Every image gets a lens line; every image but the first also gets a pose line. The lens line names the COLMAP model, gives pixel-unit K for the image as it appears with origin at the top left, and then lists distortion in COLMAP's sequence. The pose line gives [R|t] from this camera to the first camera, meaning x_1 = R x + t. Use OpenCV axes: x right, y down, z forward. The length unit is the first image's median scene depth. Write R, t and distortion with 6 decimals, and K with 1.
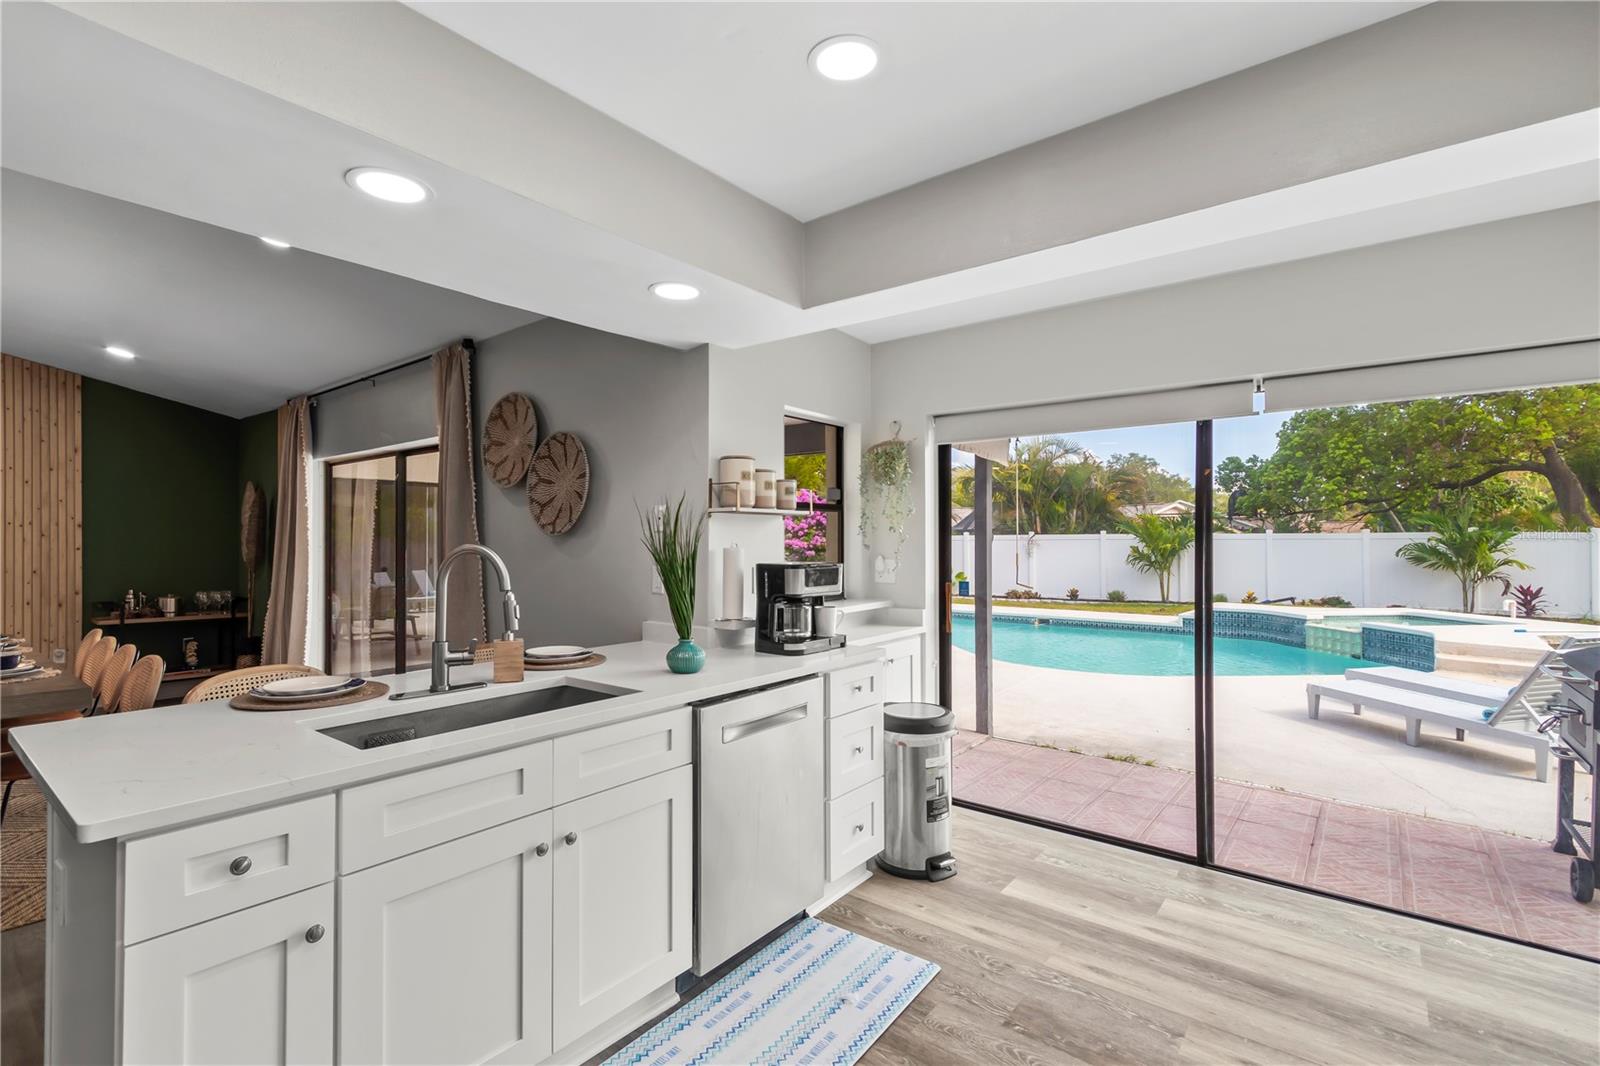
lens RADIAL K [[726.3, 0, 789.7], [0, 726.3, 537.8], [0, 0, 1]] dist [0.004167, -0.001670]
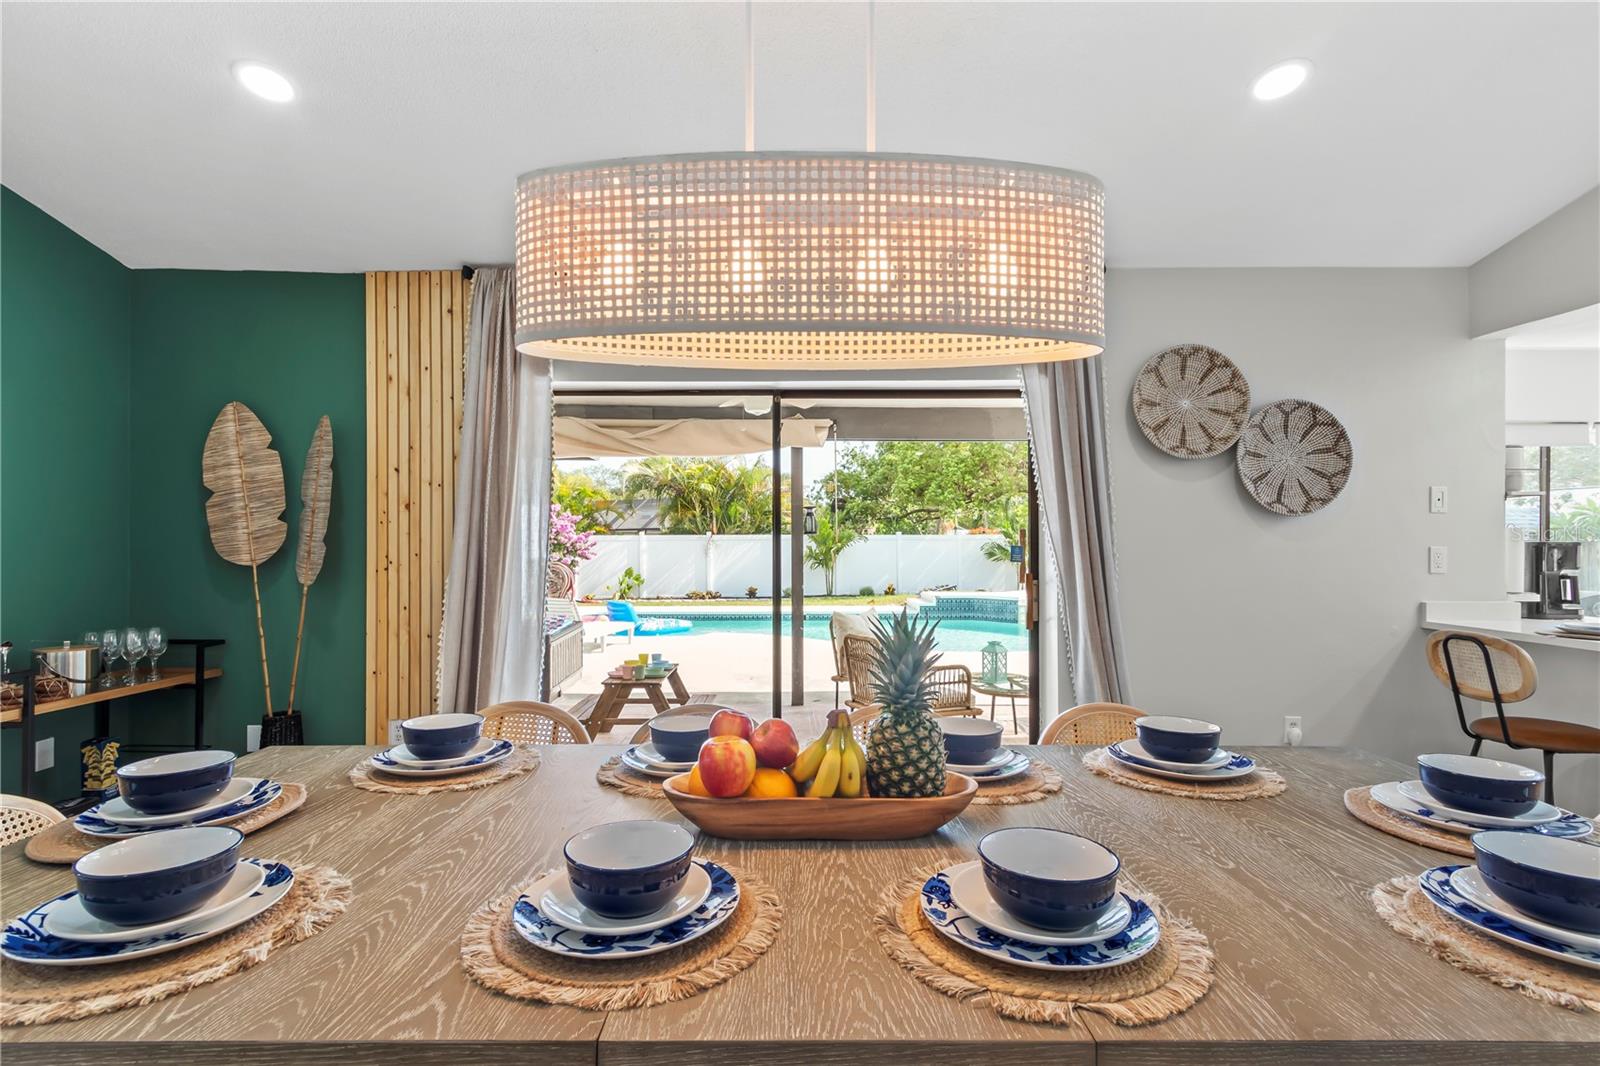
lens RADIAL K [[748.2, 0, 802.7], [0, 748.2, 539.2], [0, 0, 1]] dist [0.003842, 0.000292]
pose [[0.779781, 0.002803, 0.626046, -0.782425], [-0.001130, 0.999995, -0.003070, 0.016858], [-0.626051, 0.001687, 0.779780, 0.373731]]
